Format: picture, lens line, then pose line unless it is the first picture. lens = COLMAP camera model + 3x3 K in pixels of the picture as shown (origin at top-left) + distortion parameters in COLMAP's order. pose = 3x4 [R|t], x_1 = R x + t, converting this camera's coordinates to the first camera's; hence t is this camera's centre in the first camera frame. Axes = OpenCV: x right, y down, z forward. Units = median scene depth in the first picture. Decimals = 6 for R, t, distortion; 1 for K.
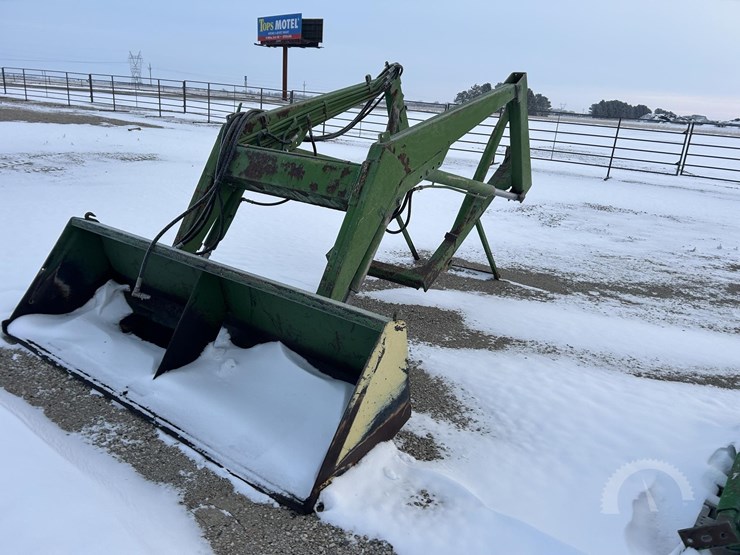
lens RADIAL K [[555.4, 0, 379.6], [0, 555.4, 276.0], [0, 0, 1]] dist [0.051803, -0.045370]
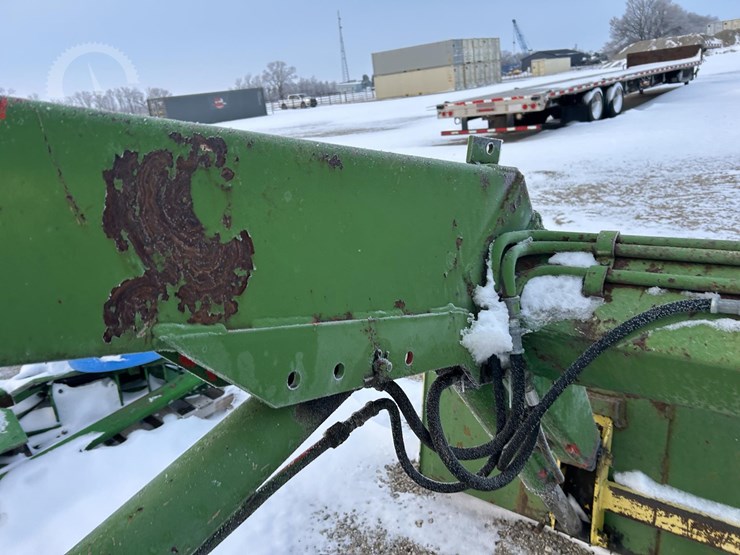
lens RADIAL K [[561.3, 0, 365.1], [0, 561.3, 277.6], [0, 0, 1]] dist [0.050077, -0.058148]
pose [[-0.995356, 0.013912, 0.095254, 0.045398], [0.067702, 0.804606, 0.589937, -0.385725], [-0.068435, 0.593646, -0.801811, 1.291774]]
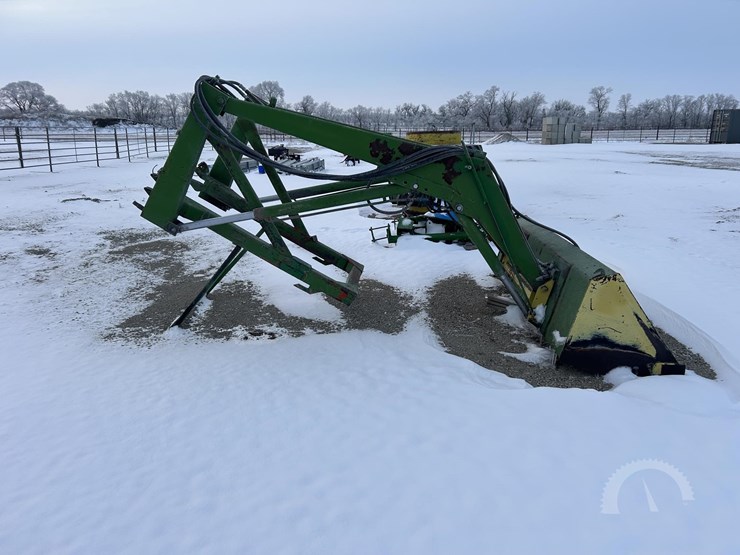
lens RADIAL K [[542.4, 0, 370.0], [0, 542.4, 277.5], [0, 0, 1]] dist [0.054245, -0.046643]
pose [[-0.525568, -0.295630, 0.797735, -1.227386], [0.218807, 0.859168, 0.462552, -0.711585], [-0.822132, 0.417653, -0.386866, 1.958994]]
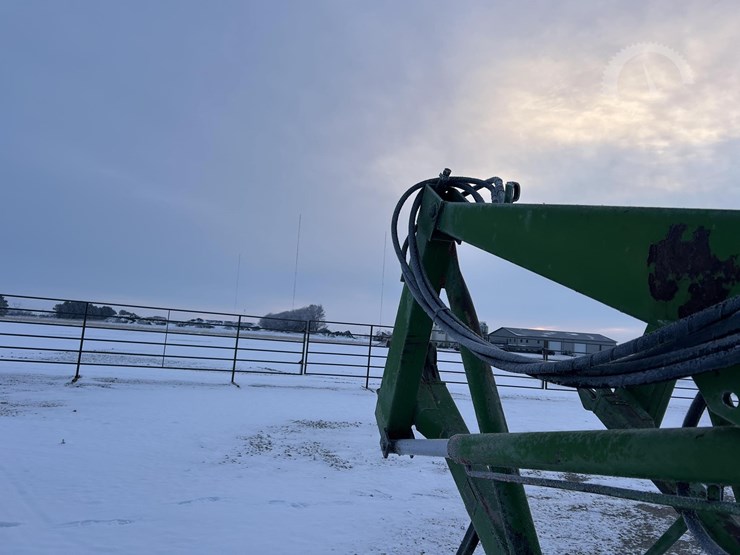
lens RADIAL K [[555.4, 0, 379.6], [0, 555.4, 276.0], [0, 0, 1]] dist [0.051803, -0.045370]
pose [[0.641108, 0.058209, 0.765240, -0.521135], [0.207696, 0.946750, -0.246020, -0.351734], [-0.738812, 0.316663, 0.594879, 1.304187]]
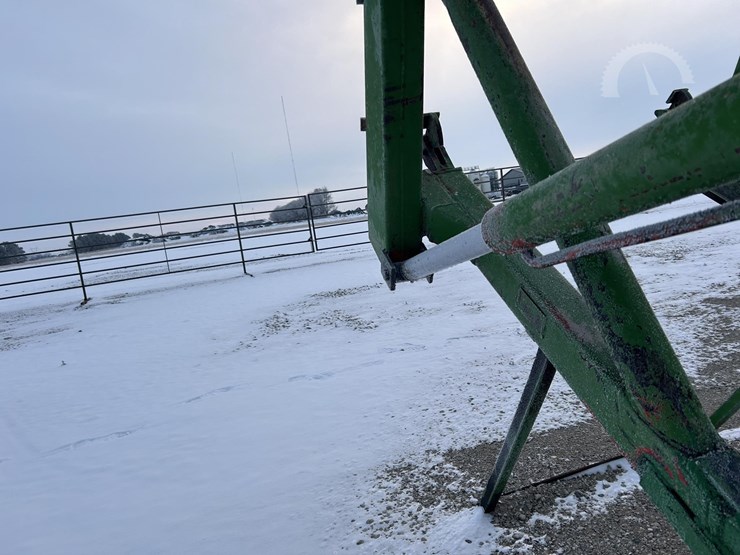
lens RADIAL K [[553.5, 0, 375.4], [0, 553.5, 276.0], [0, 0, 1]] dist [0.114918, -0.143030]
pose [[0.641698, -0.251484, 0.724555, -0.311389], [0.402737, 0.914472, -0.039280, -0.303989], [-0.652707, 0.317011, 0.688097, 1.472039]]
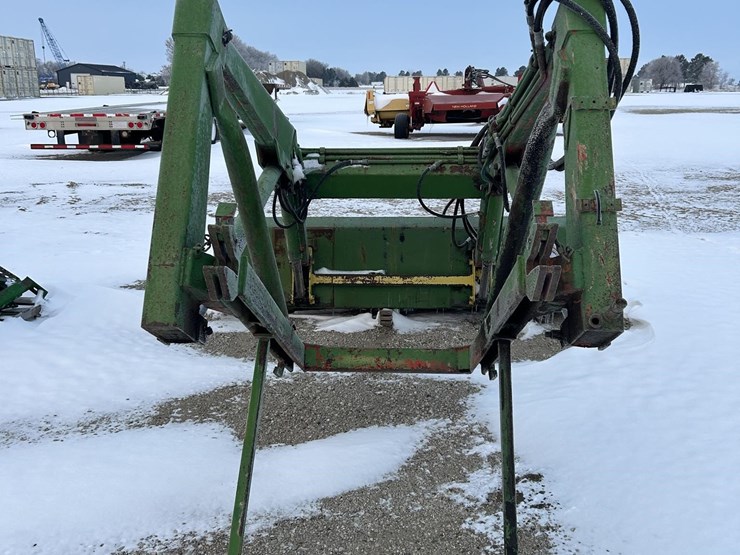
lens RADIAL K [[733.4, 0, 370.7], [0, 733.4, 281.5], [0, 0, 1]] dist [0.081782, -0.139263]
pose [[-0.843967, 0.066372, -0.532274, 0.612449], [-0.219145, 0.863057, 0.455092, -0.640647], [0.489588, 0.500728, -0.713846, 2.167962]]
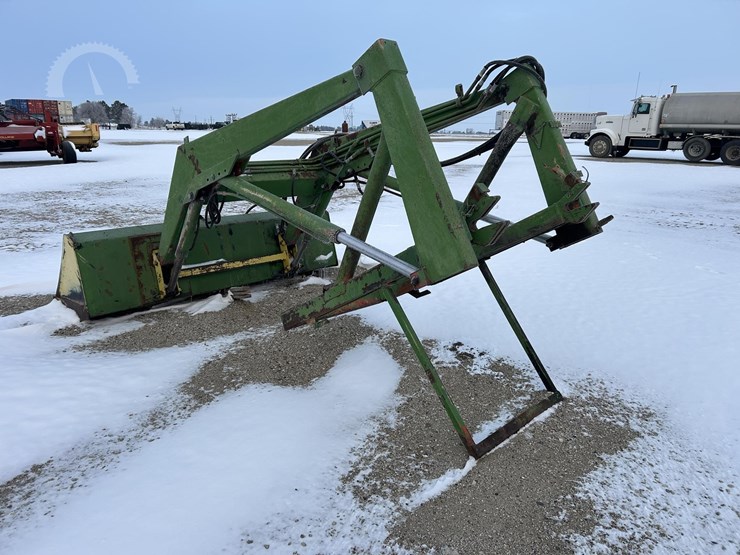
lens RADIAL K [[561.3, 0, 365.1], [0, 561.3, 277.6], [0, 0, 1]] dist [0.050077, -0.058148]
pose [[-0.196823, 0.176347, -0.964449, 1.180652], [-0.323640, 0.916867, 0.233694, -0.387202], [0.925483, 0.358130, -0.123387, 1.607392]]
